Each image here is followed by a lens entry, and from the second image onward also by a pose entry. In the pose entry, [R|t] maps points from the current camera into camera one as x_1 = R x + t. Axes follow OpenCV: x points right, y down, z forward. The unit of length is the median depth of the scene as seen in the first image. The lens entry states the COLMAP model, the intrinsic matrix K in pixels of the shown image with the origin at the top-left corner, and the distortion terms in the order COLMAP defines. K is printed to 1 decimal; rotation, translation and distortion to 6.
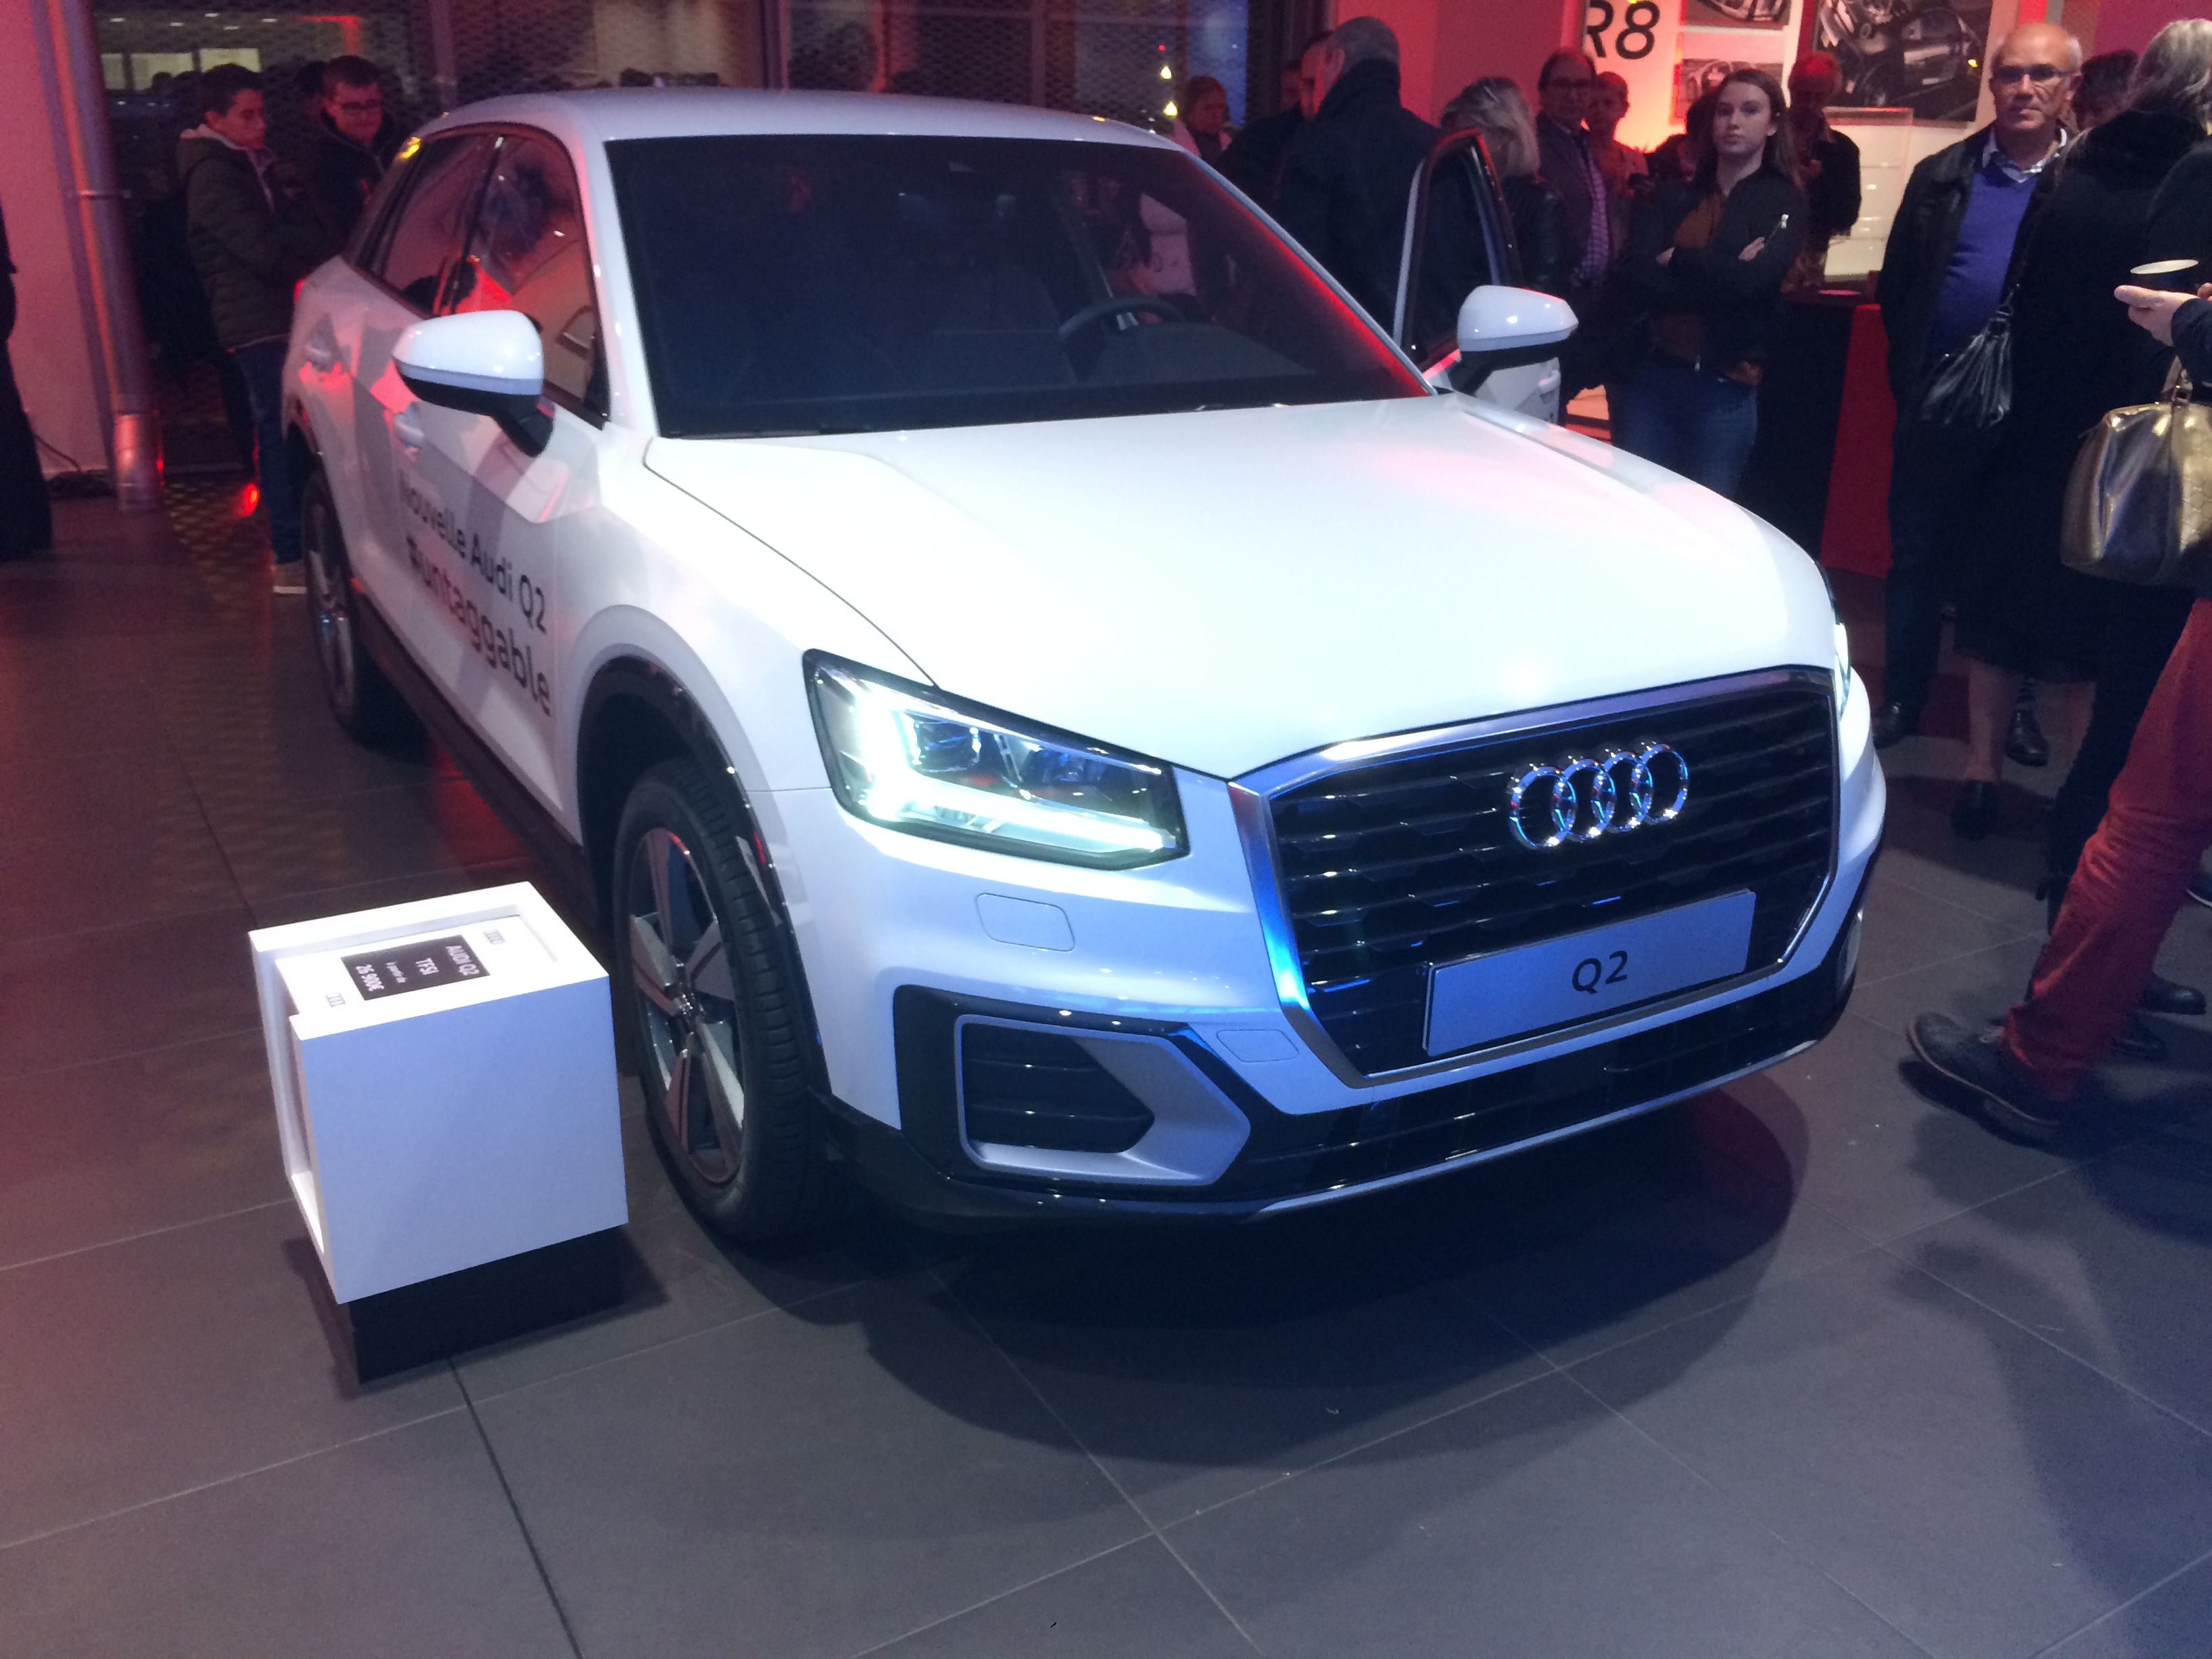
lens RADIAL K [[1895.0, 0, 1106.0], [0, 1895.0, 829.5], [0, 0, 1]] dist [0.046207, -0.006285]
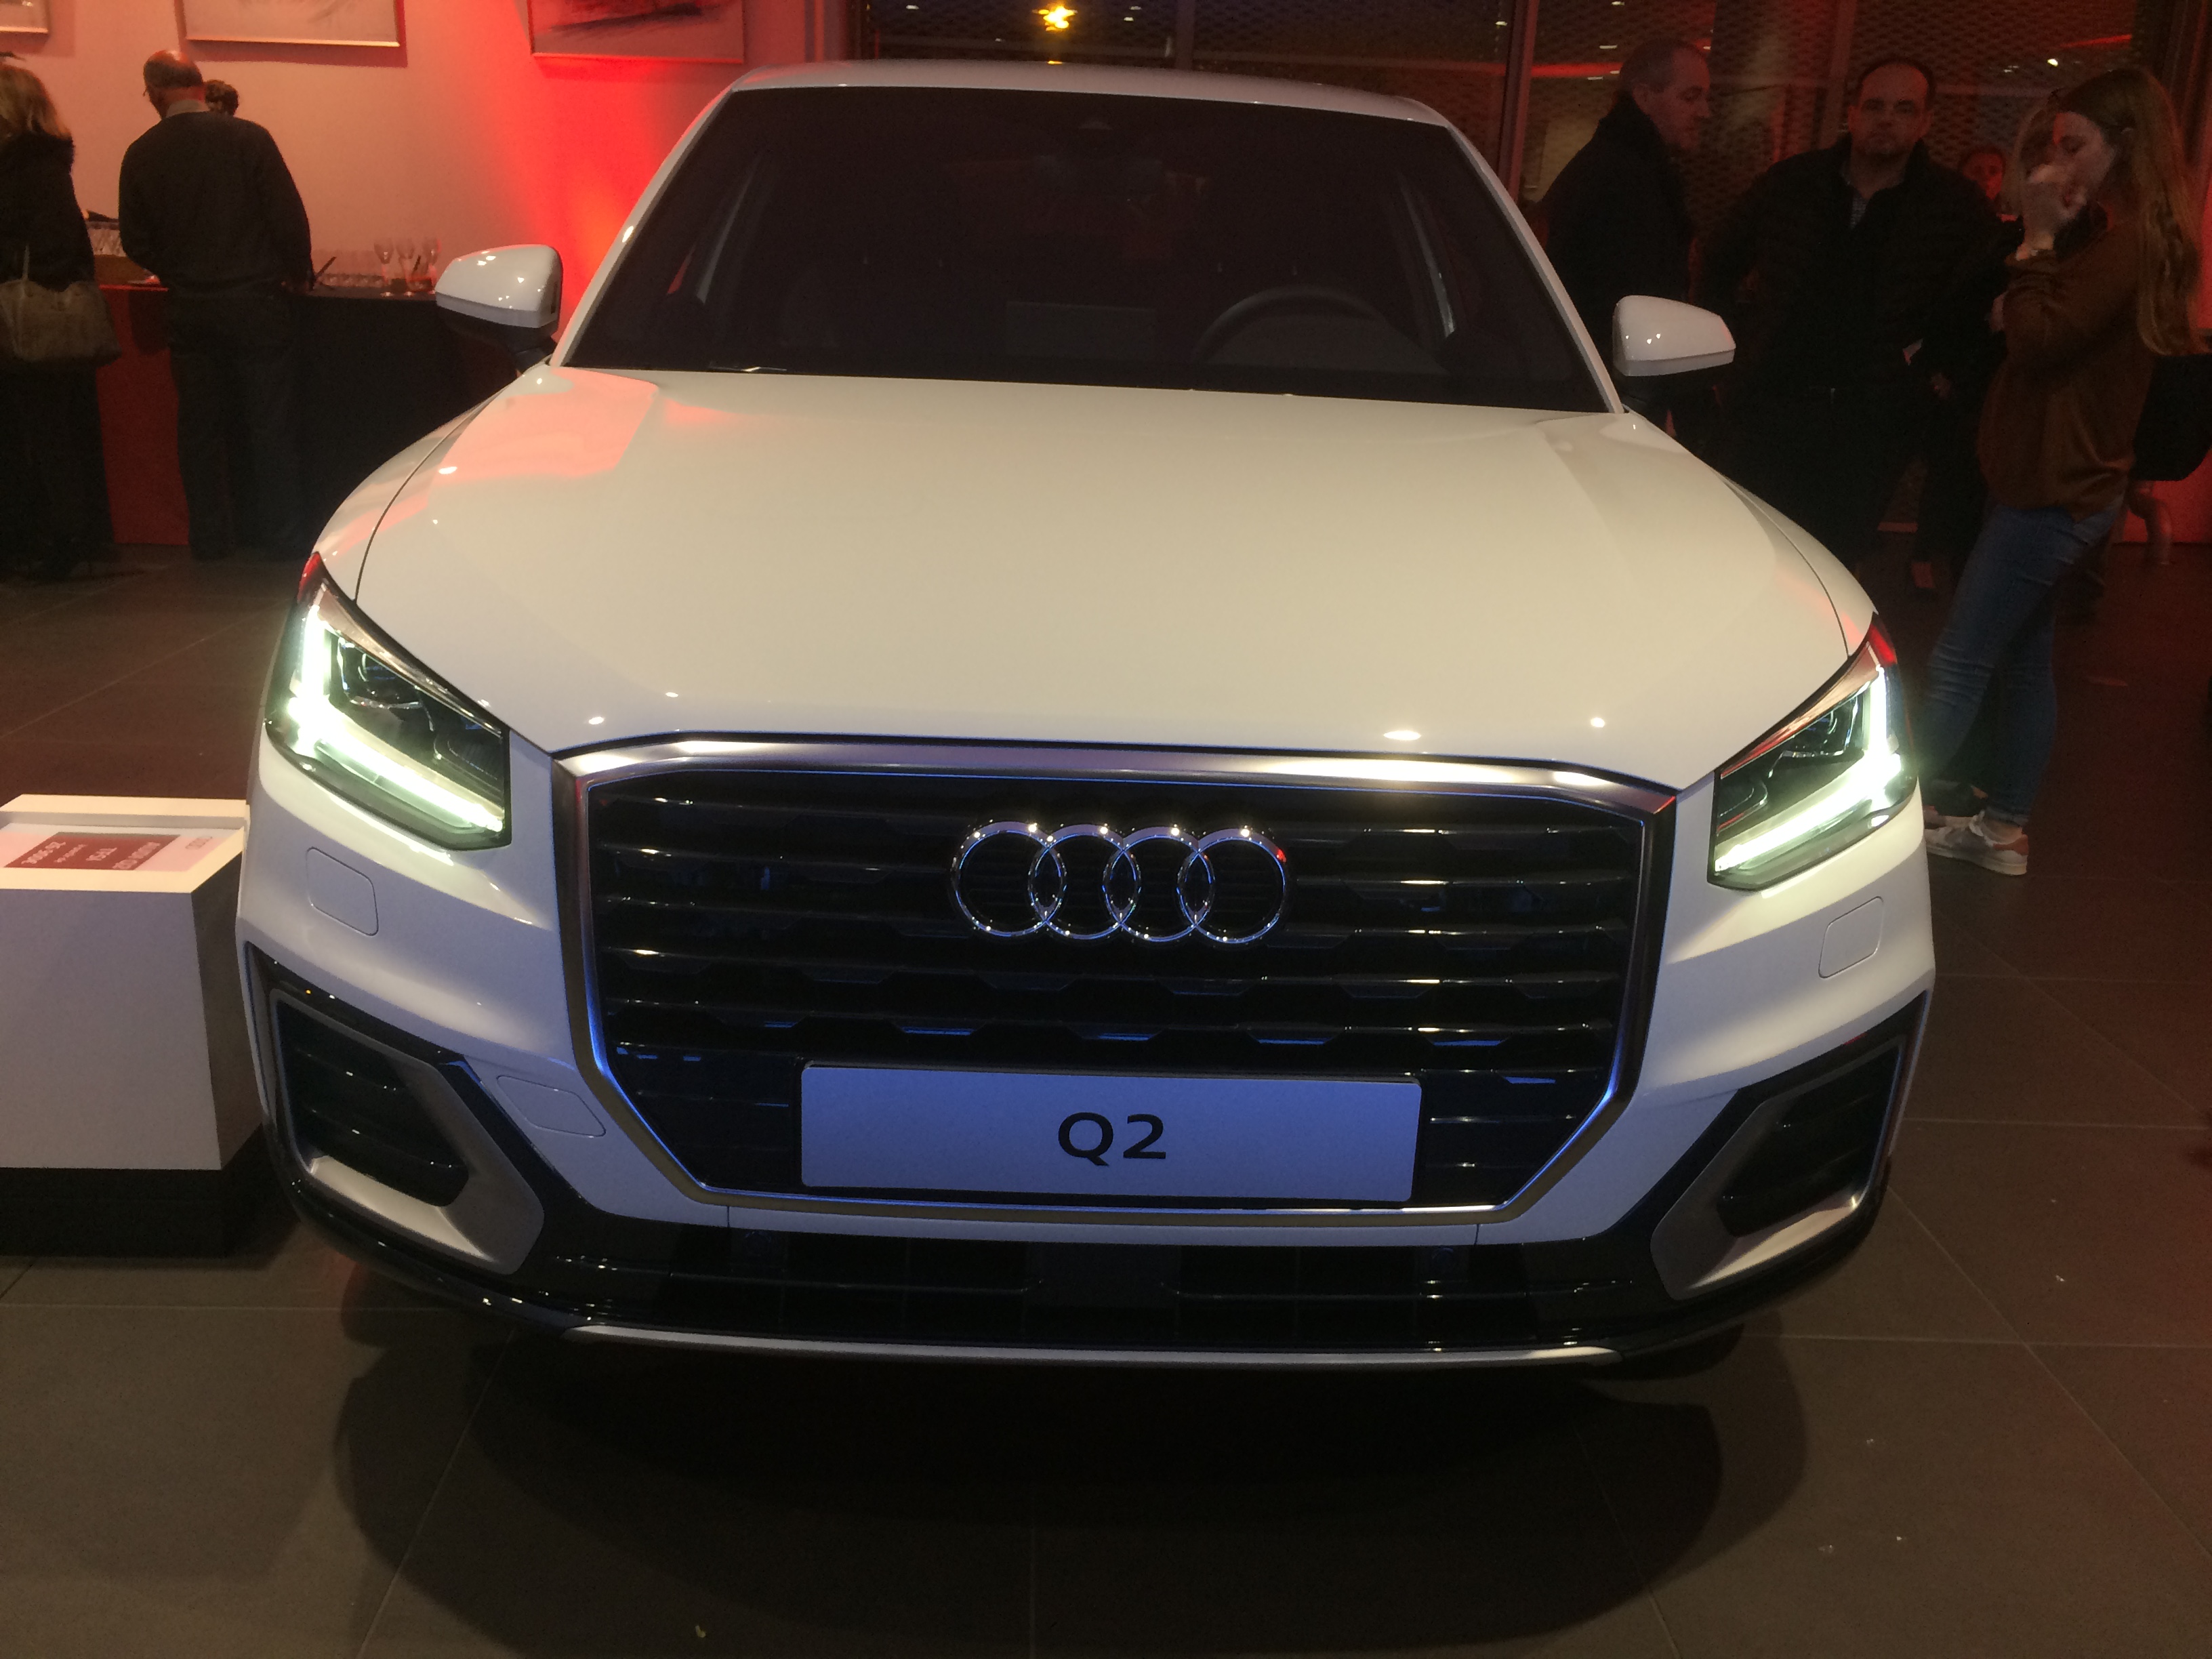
lens RADIAL K [[1895.0, 0, 1106.0], [0, 1895.0, 829.5], [0, 0, 1]] dist [0.046207, -0.006285]
pose [[0.876385, 0.164248, -0.452737, 0.577831], [-0.190390, 0.981630, -0.012421, -0.028135], [0.442380, 0.097082, 0.891557, 0.381468]]
